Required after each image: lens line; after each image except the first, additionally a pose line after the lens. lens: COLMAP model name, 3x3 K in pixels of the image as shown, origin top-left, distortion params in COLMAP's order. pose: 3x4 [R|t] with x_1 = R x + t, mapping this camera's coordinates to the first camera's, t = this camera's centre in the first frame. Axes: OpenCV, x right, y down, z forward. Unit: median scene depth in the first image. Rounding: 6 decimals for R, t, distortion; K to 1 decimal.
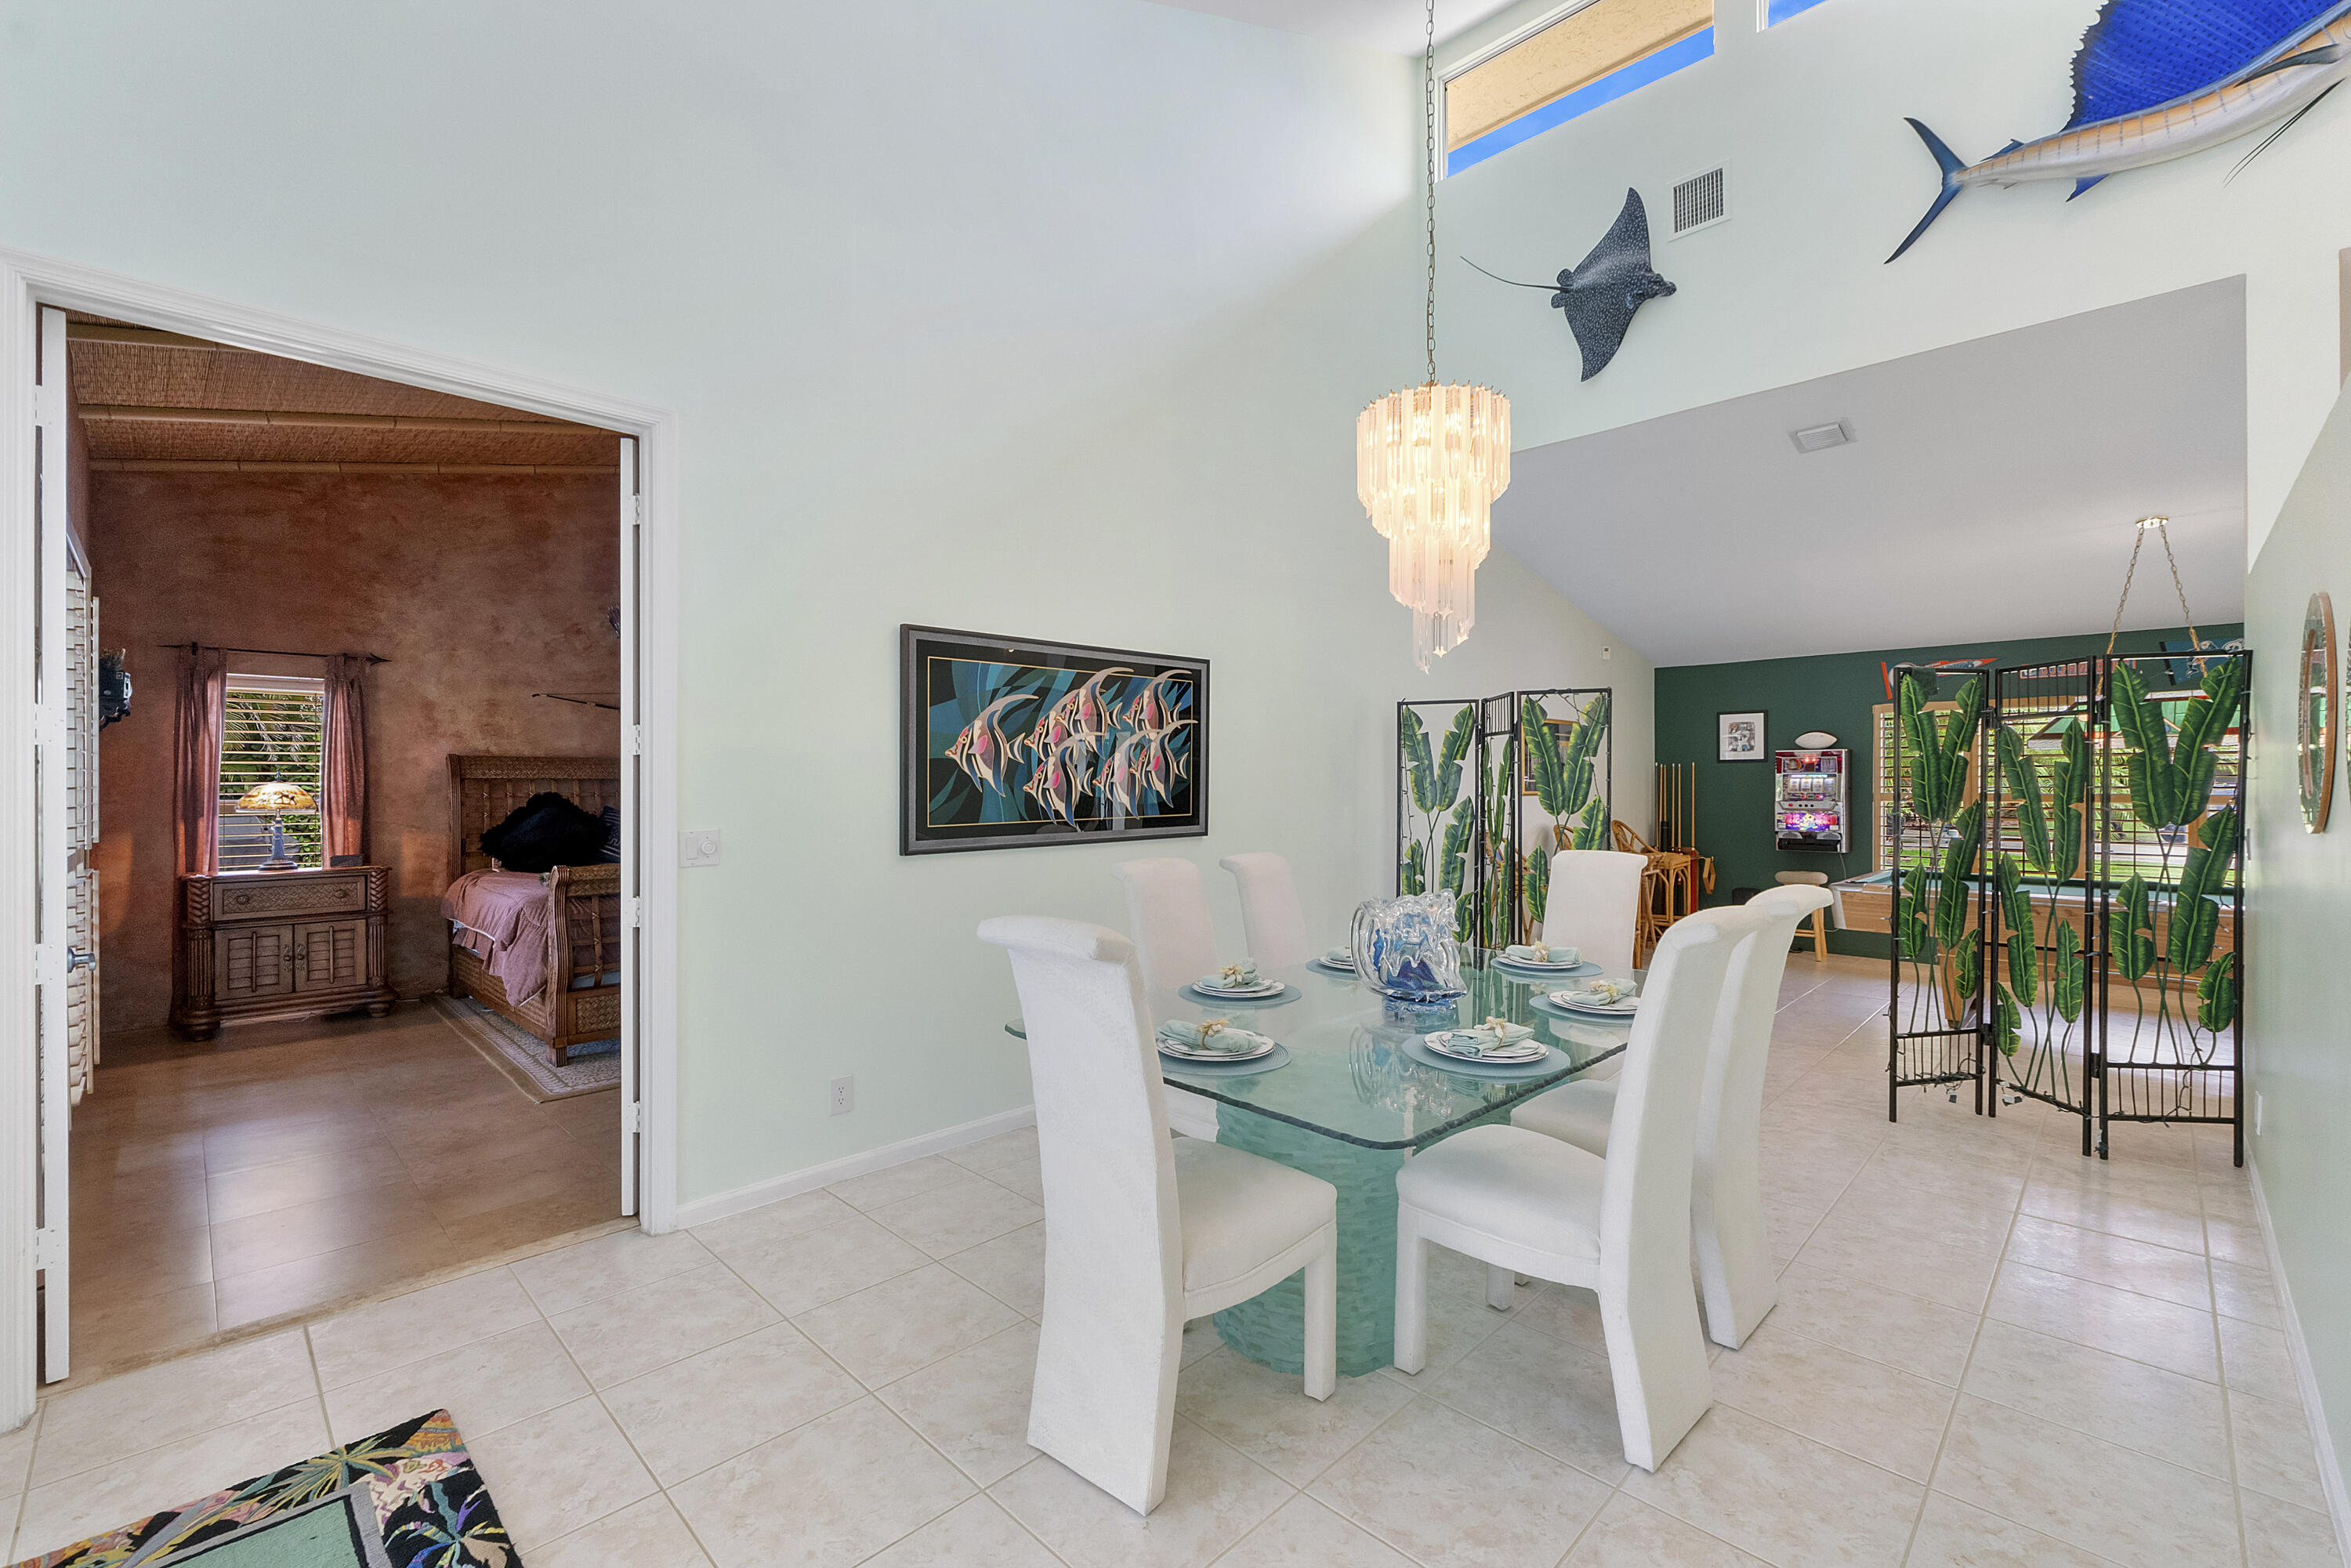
lens RADIAL K [[994.5, 0, 1184.7], [0, 994.5, 793.5], [0, 0, 1]] dist [-0.002695, -0.001882]
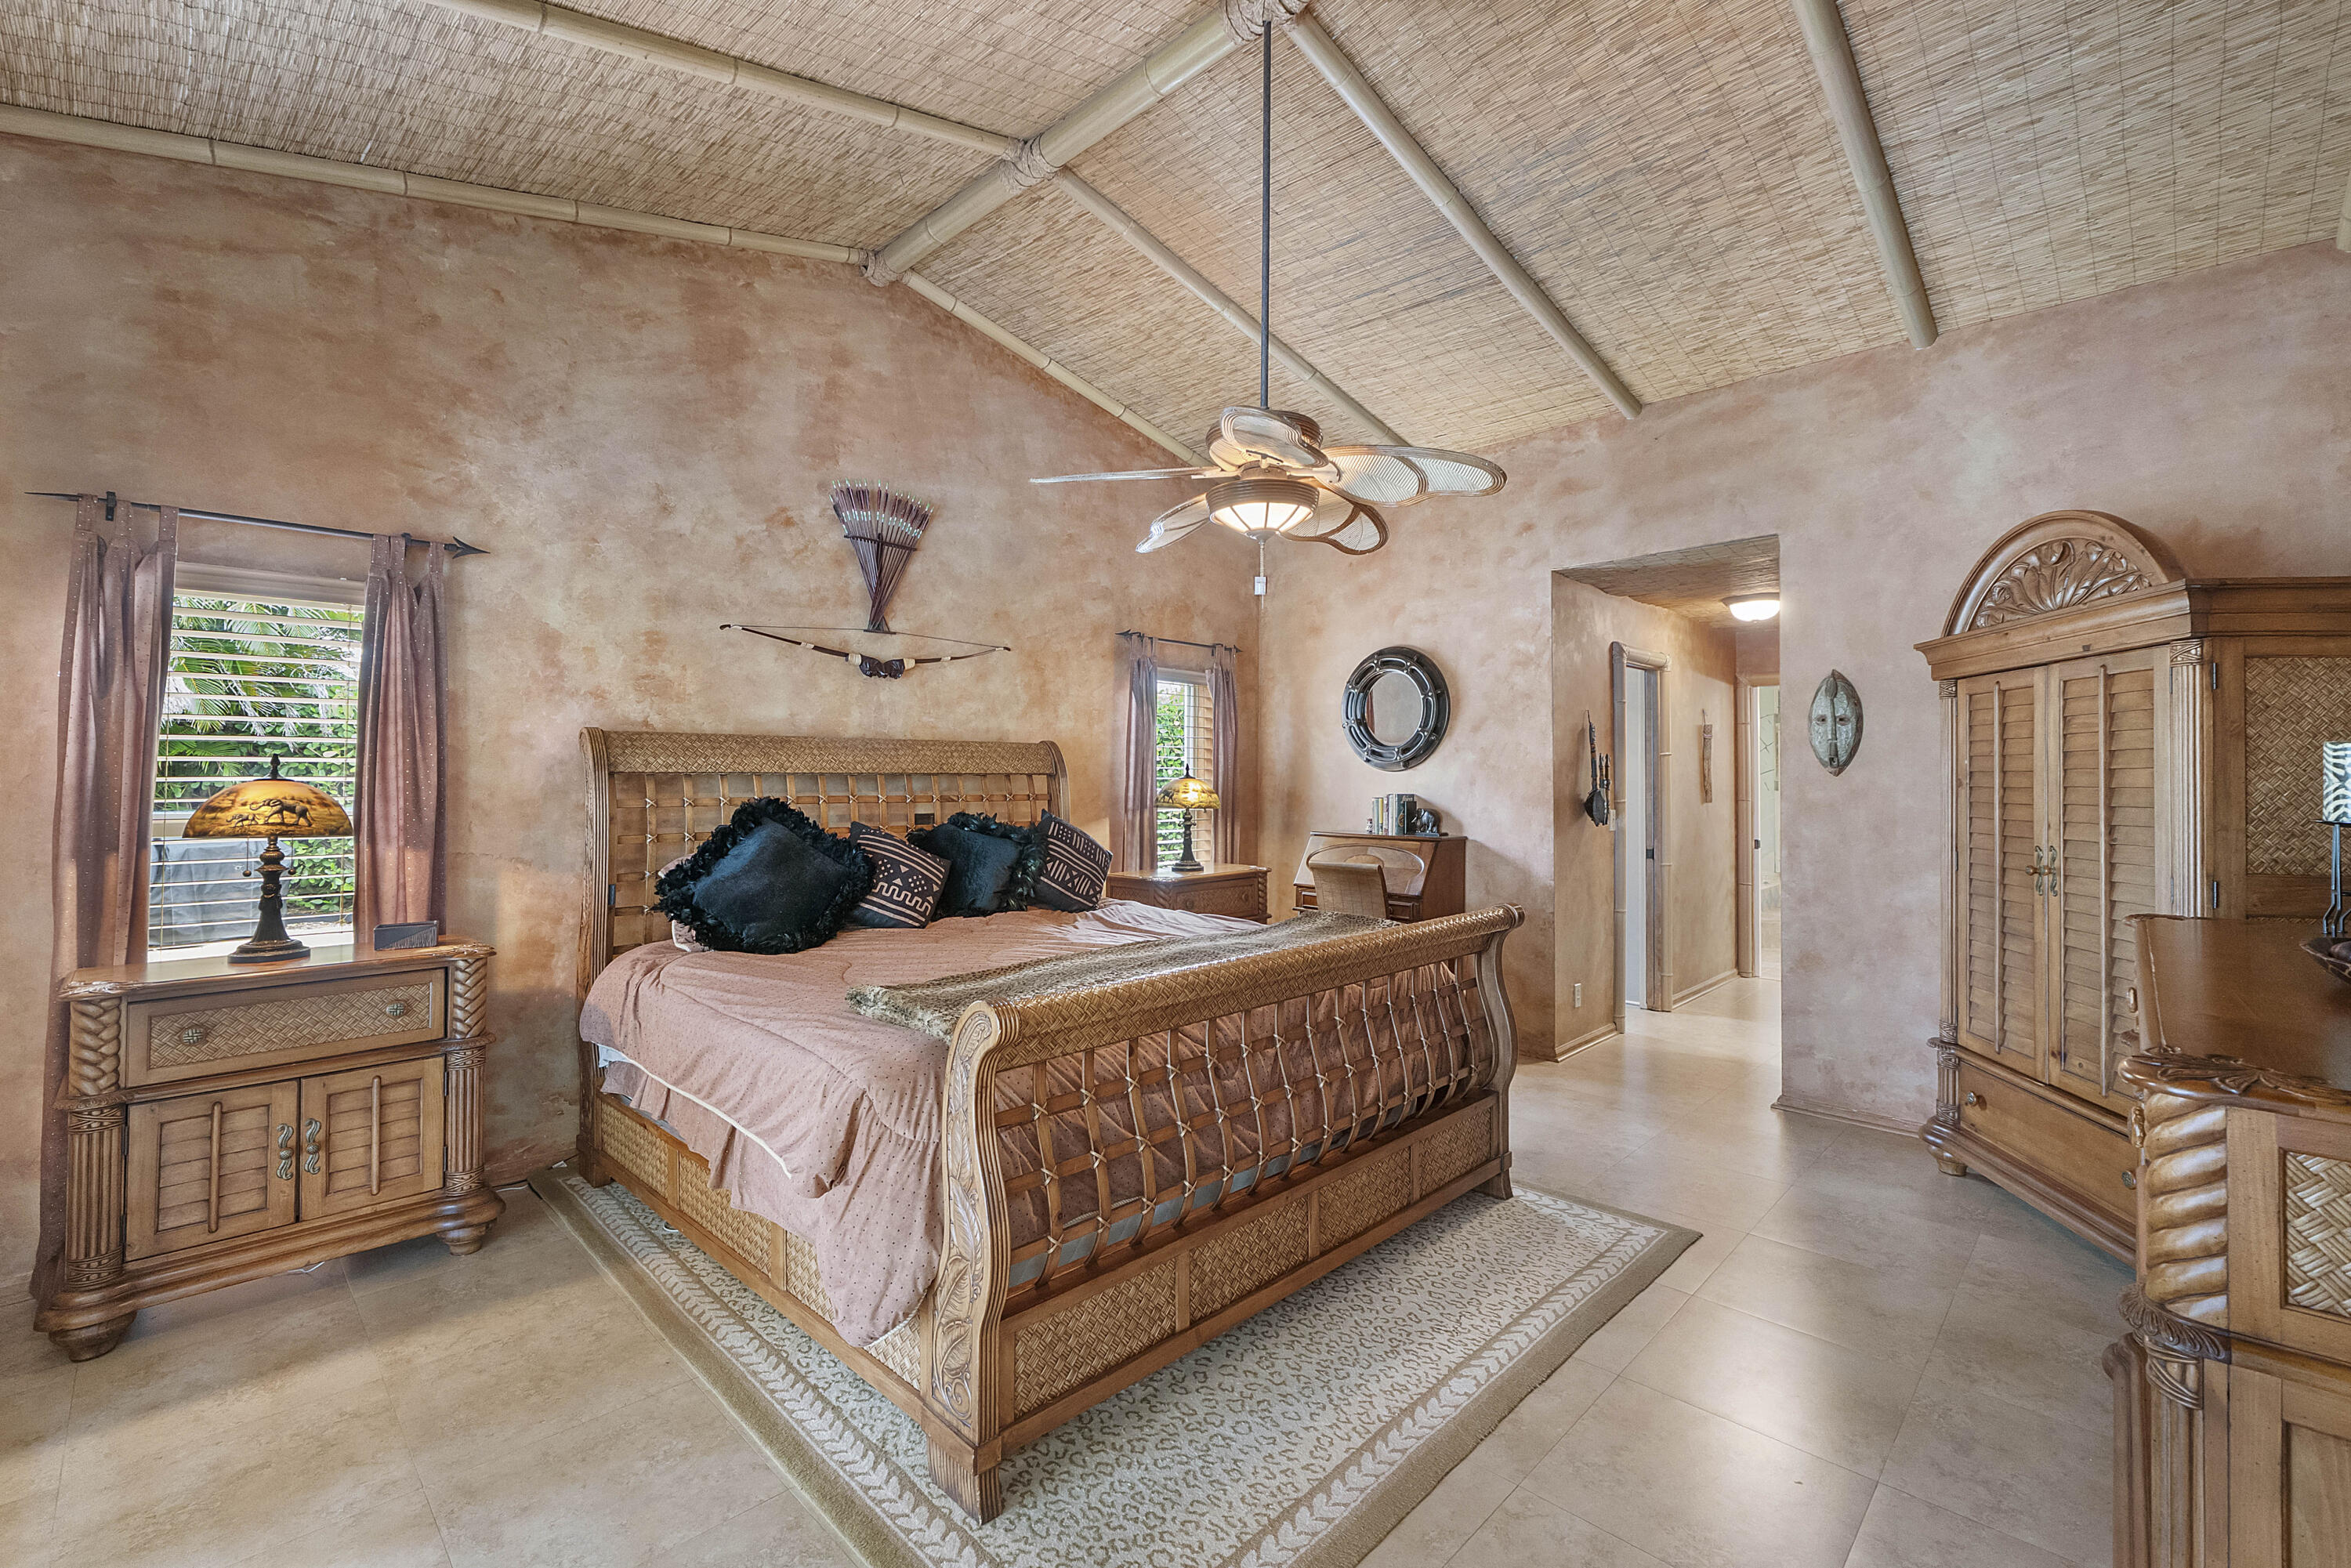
lens RADIAL K [[994.5, 0, 1168.5], [0, 994.5, 759.6], [0, 0, 1]] dist [-0.002695, -0.001882]
pose [[0.999993, 0.002226, -0.002908, -0.430864], [-0.002295, 0.999711, -0.023947, -0.009869], [0.002854, 0.023954, 0.999709, 0.467417]]
